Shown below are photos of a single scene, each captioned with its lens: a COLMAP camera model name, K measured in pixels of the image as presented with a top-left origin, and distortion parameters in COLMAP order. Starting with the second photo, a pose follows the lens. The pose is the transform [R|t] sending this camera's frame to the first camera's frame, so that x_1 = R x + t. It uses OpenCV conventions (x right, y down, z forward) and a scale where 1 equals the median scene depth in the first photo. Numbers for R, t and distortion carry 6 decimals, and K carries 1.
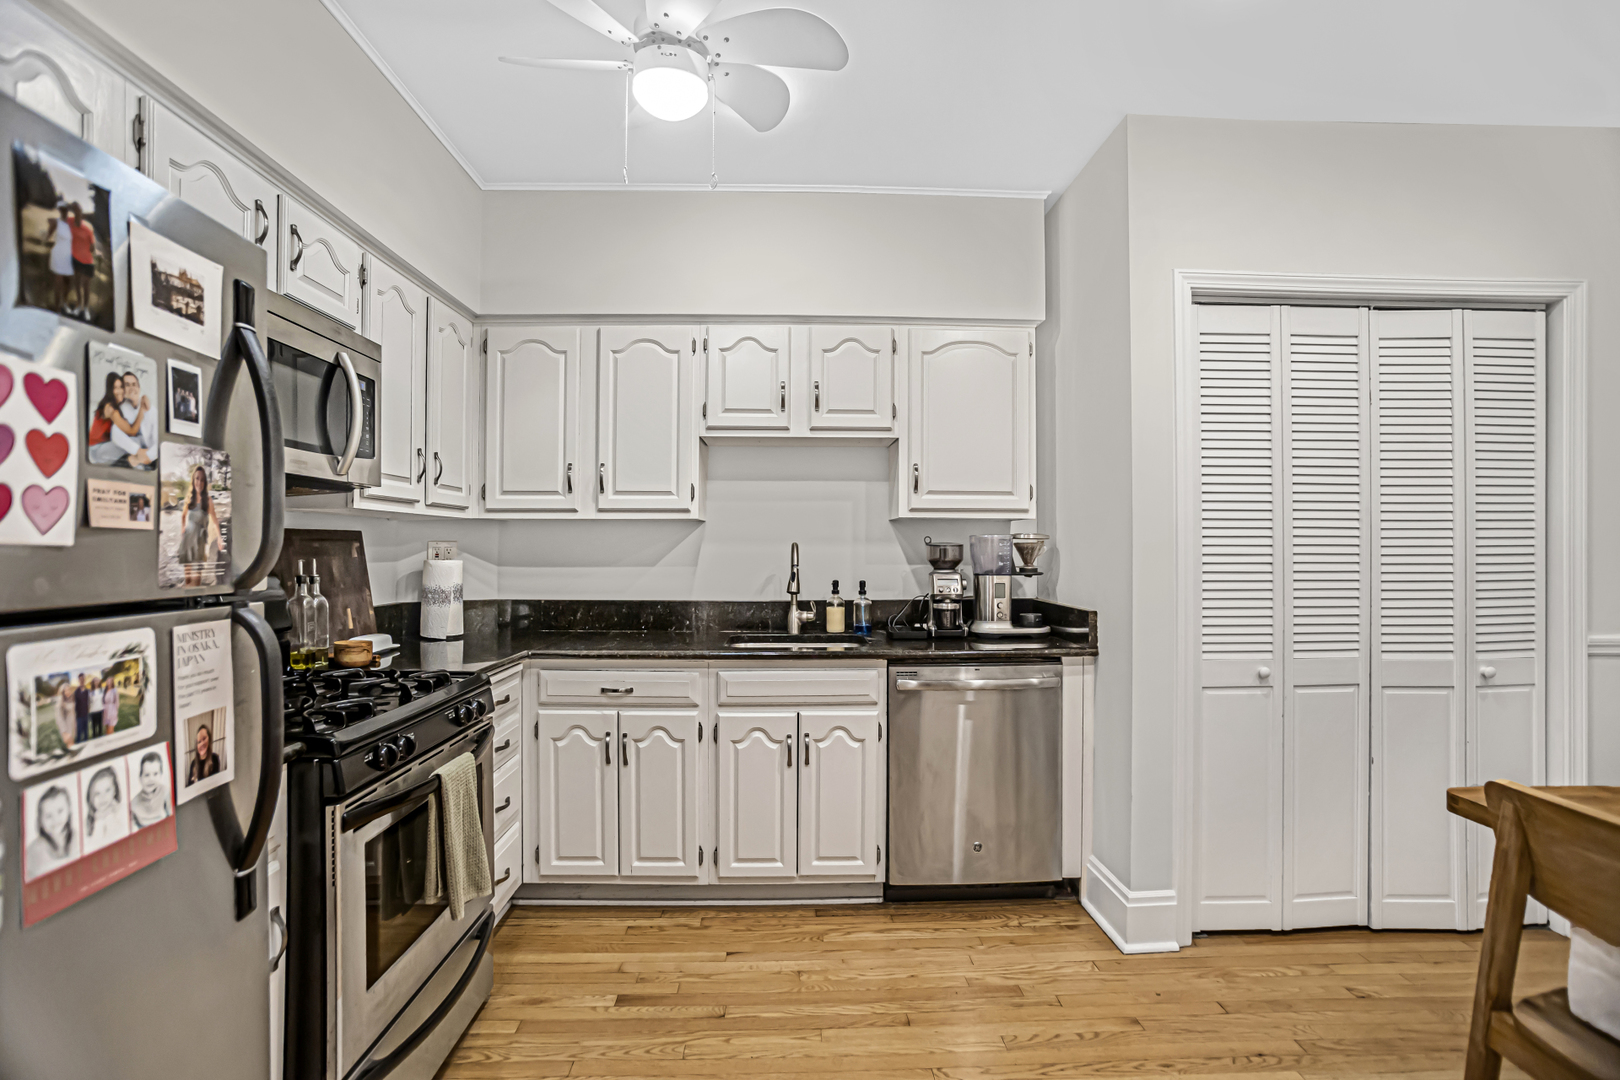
lens RADIAL K [[778.2, 0, 810.0], [0, 778.2, 540.0], [0, 0, 1]] dist [-0.061209, 0.037484]
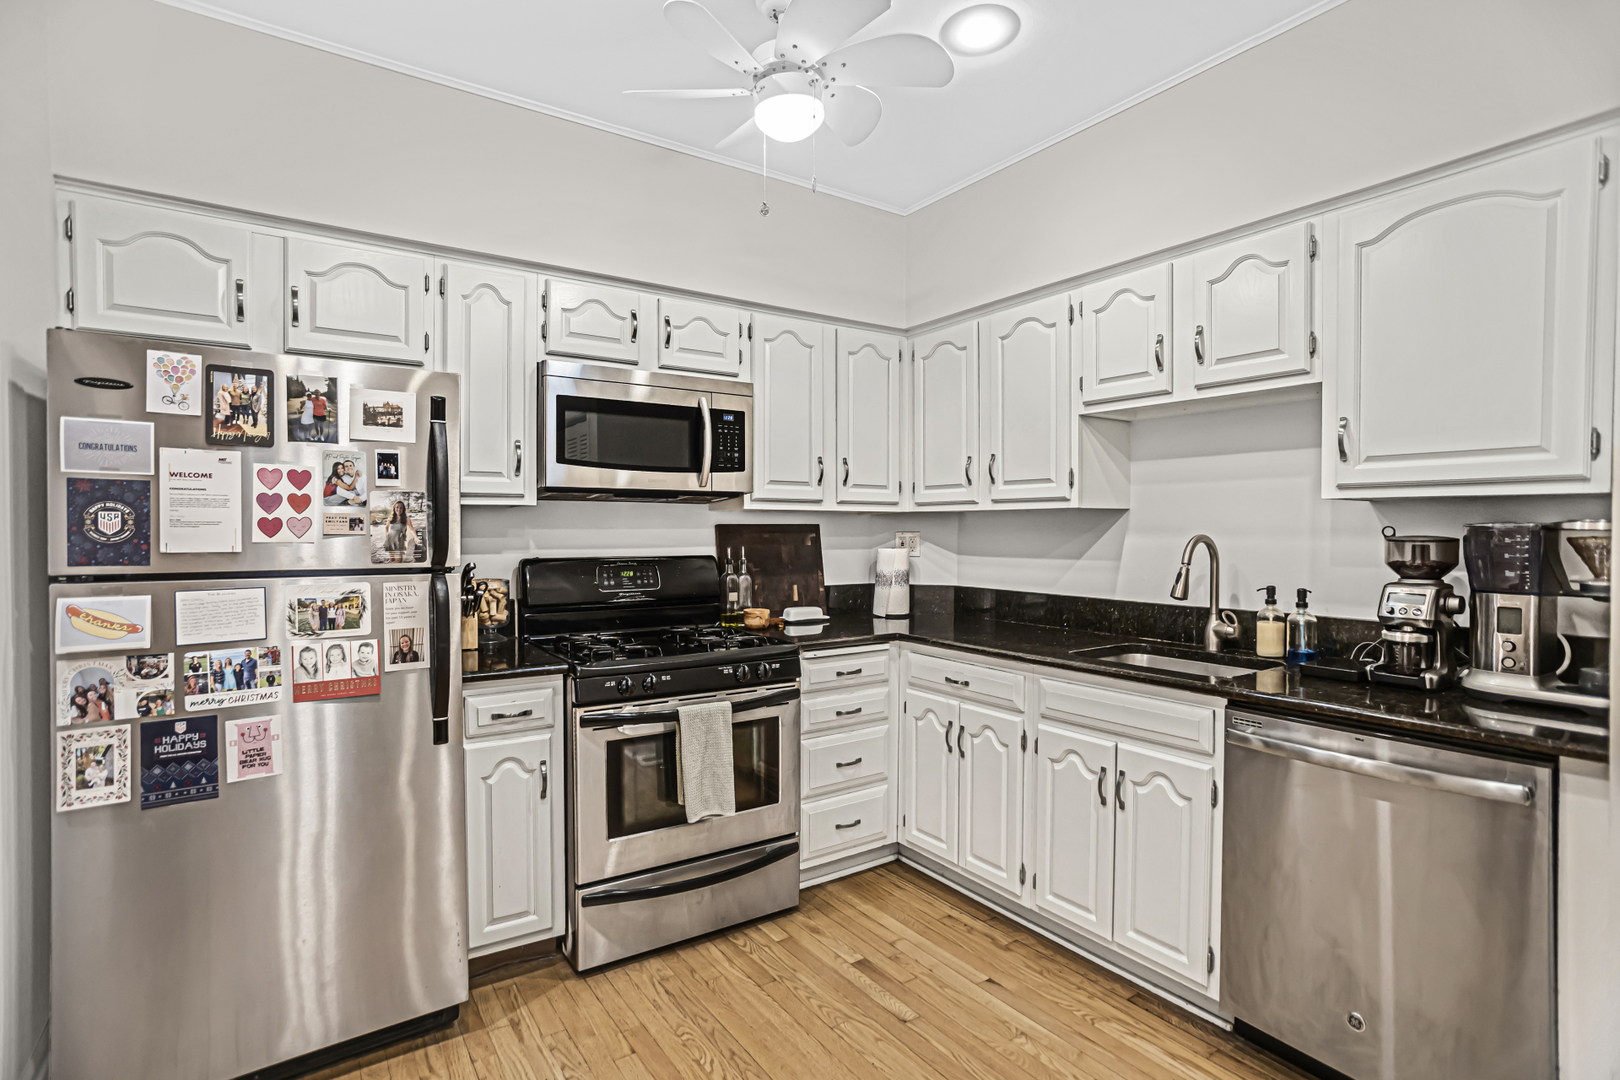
lens RADIAL K [[790.7, 0, 810.0], [0, 790.7, 540.0], [0, 0, 1]] dist [-0.058178, 0.033243]
pose [[0.534184, 0.010906, -0.845298, 0.543360], [0.006995, 0.999826, 0.017320, -0.009349], [0.845339, -0.015166, 0.534014, 0.311117]]
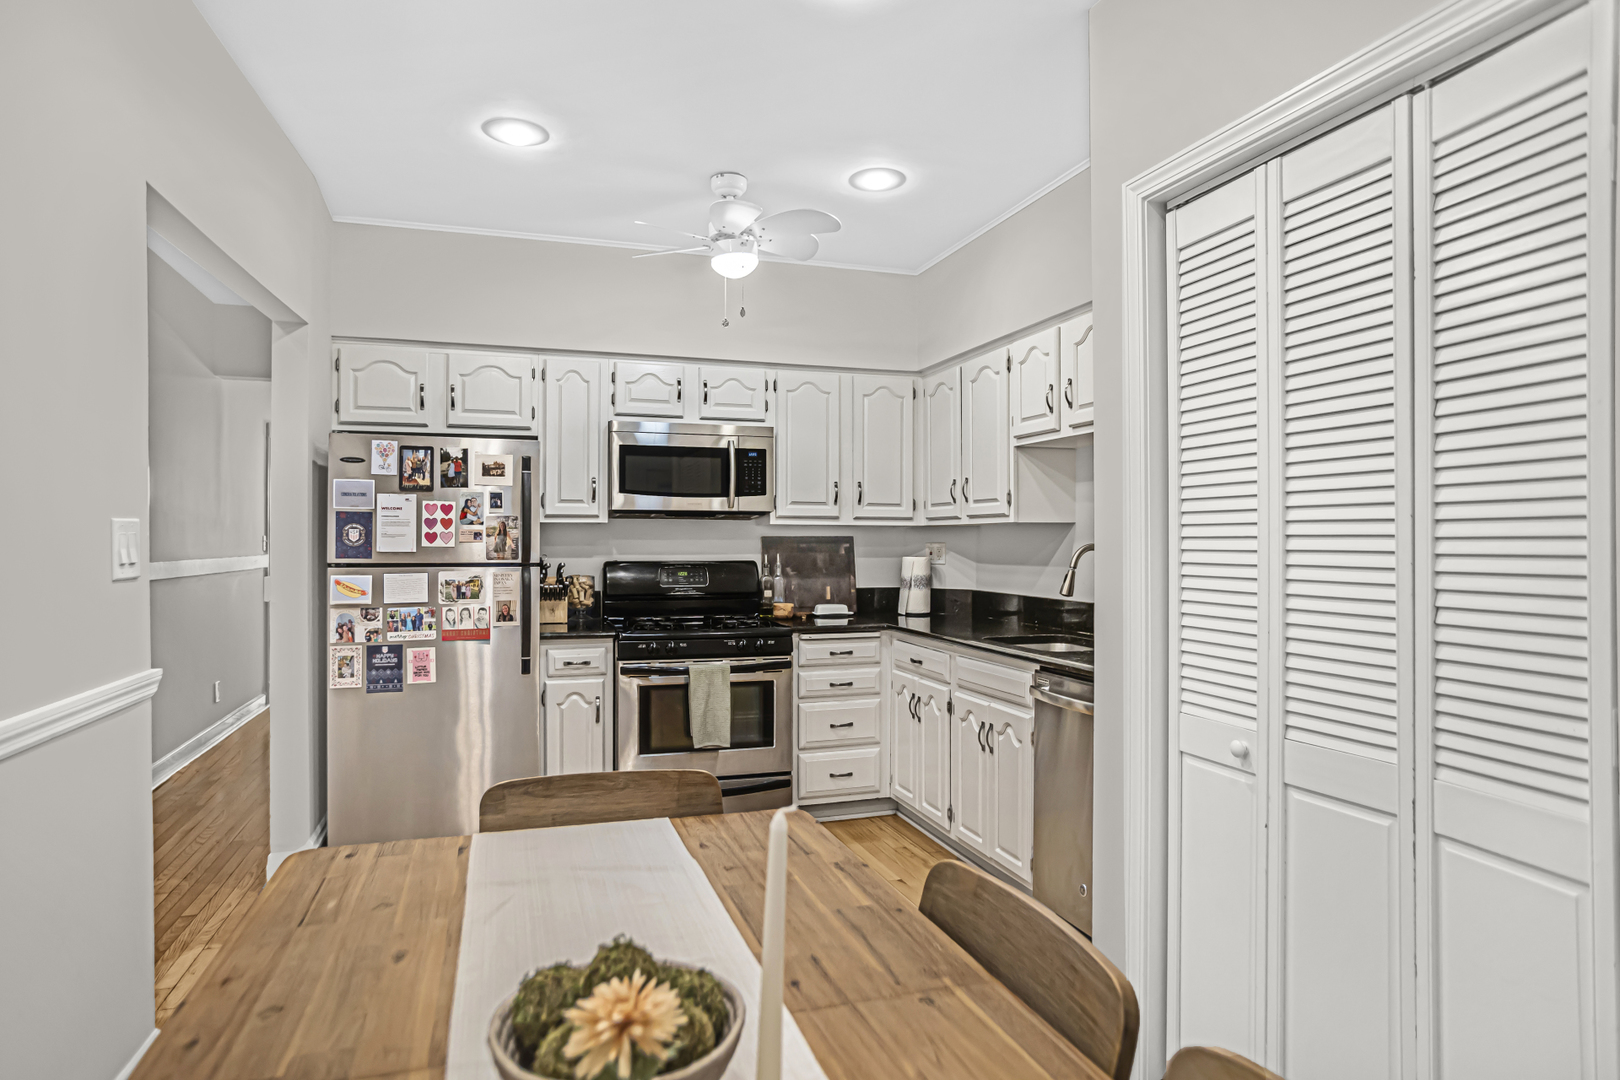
lens RADIAL K [[938.7, 0, 810.0], [0, 938.7, 540.0], [0, 0, 1]] dist [-0.036005, 0.000139]
pose [[0.279835, -0.001959, -0.960046, 1.240406], [0.006225, 0.999981, -0.000226, -0.004660], [0.960028, -0.005913, 0.279841, 0.430775]]
